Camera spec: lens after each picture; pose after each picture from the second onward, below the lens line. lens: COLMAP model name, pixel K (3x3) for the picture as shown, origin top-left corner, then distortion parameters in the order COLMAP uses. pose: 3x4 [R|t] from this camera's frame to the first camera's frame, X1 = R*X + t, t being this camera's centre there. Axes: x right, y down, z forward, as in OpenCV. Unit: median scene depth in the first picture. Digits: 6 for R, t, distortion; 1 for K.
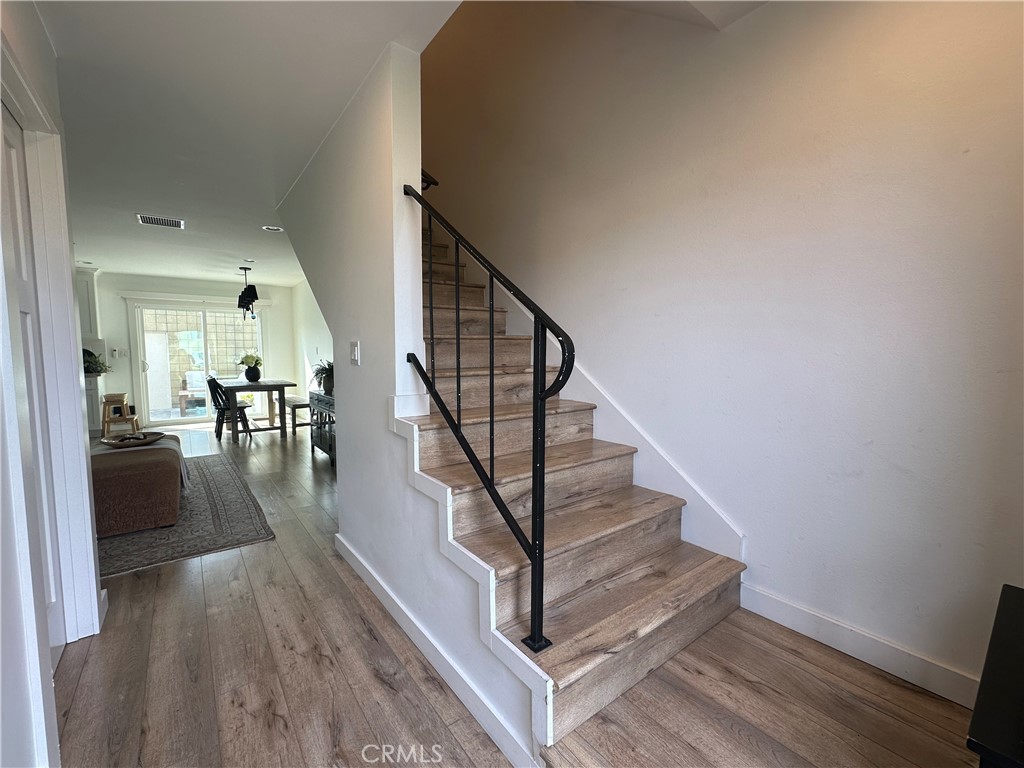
lens RADIAL K [[430.4, 0, 510.4], [0, 430.4, 383.4], [0, 0, 1]] dist [-0.003265, -0.000512]
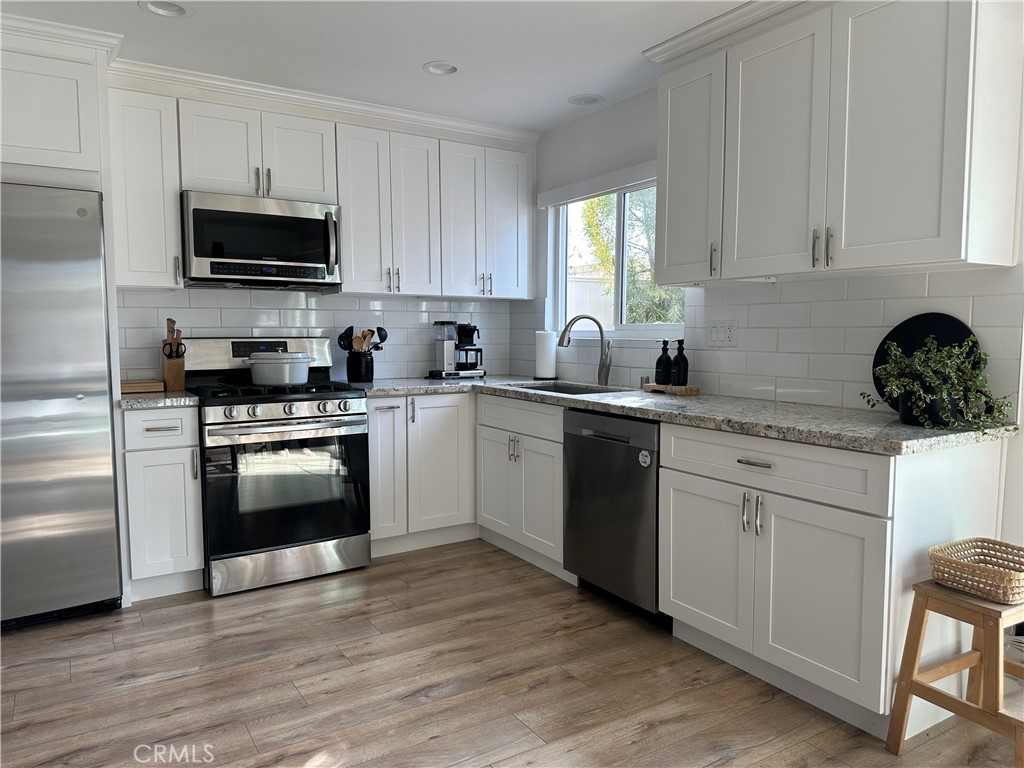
lens RADIAL K [[718.9, 0, 509.5], [0, 718.9, 380.4], [0, 0, 1]] dist [0.005270, -0.000283]
pose [[-0.096322, 0.073482, -0.992634, -0.597921], [-0.069200, 0.994364, 0.080325, -0.060555], [0.992942, 0.076427, -0.090694, 0.819314]]
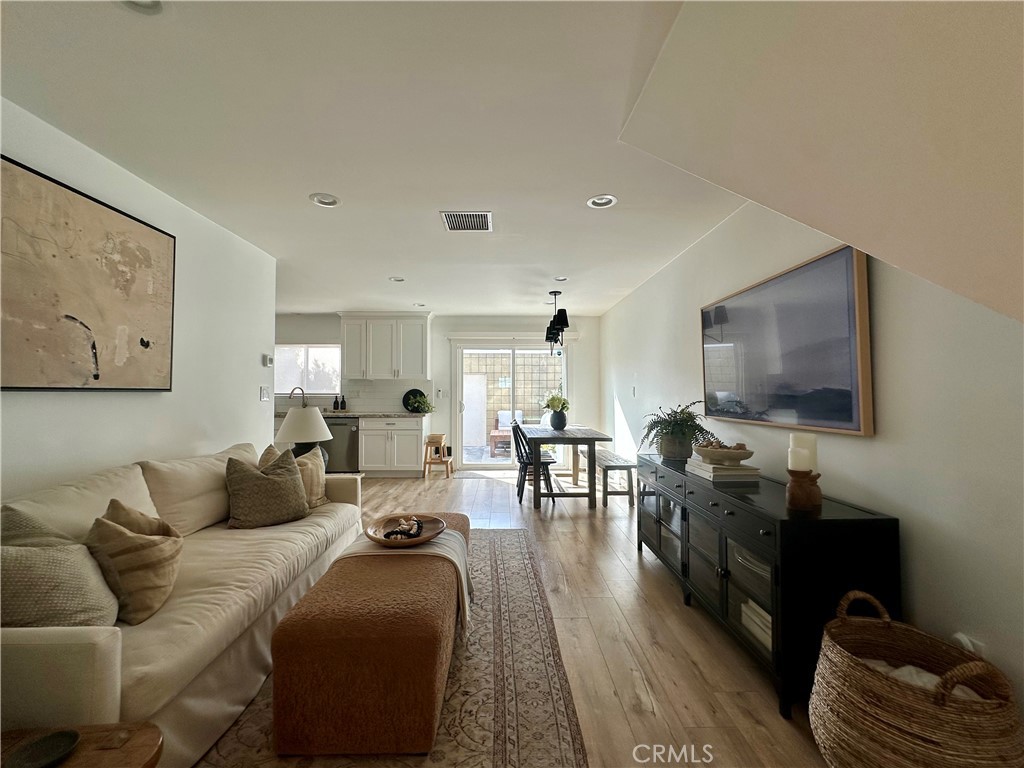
lens RADIAL K [[430.4, 0, 506.2], [0, 430.4, 382.1], [0, 0, 1]] dist [-0.003265, -0.000512]
pose [[0.801148, -0.010391, -0.598376, -0.196089], [-0.046922, 0.995681, -0.080113, -0.024619], [0.596624, 0.092259, 0.797200, 0.294392]]
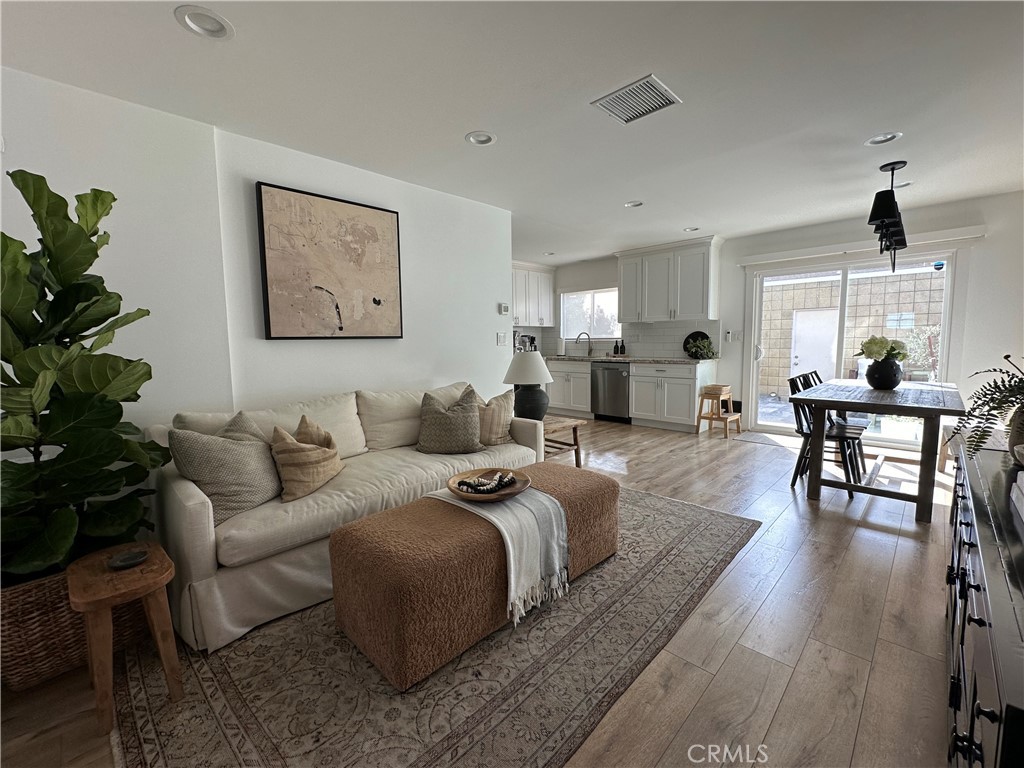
lens RADIAL K [[430.4, 0, 511.5], [0, 430.4, 382.4], [0, 0, 1]] dist [-0.003265, -0.000512]
pose [[0.134336, 0.099019, -0.985976, -0.155671], [-0.056307, 0.994150, 0.092169, -0.035992], [0.989335, 0.043136, 0.139125, 0.494934]]
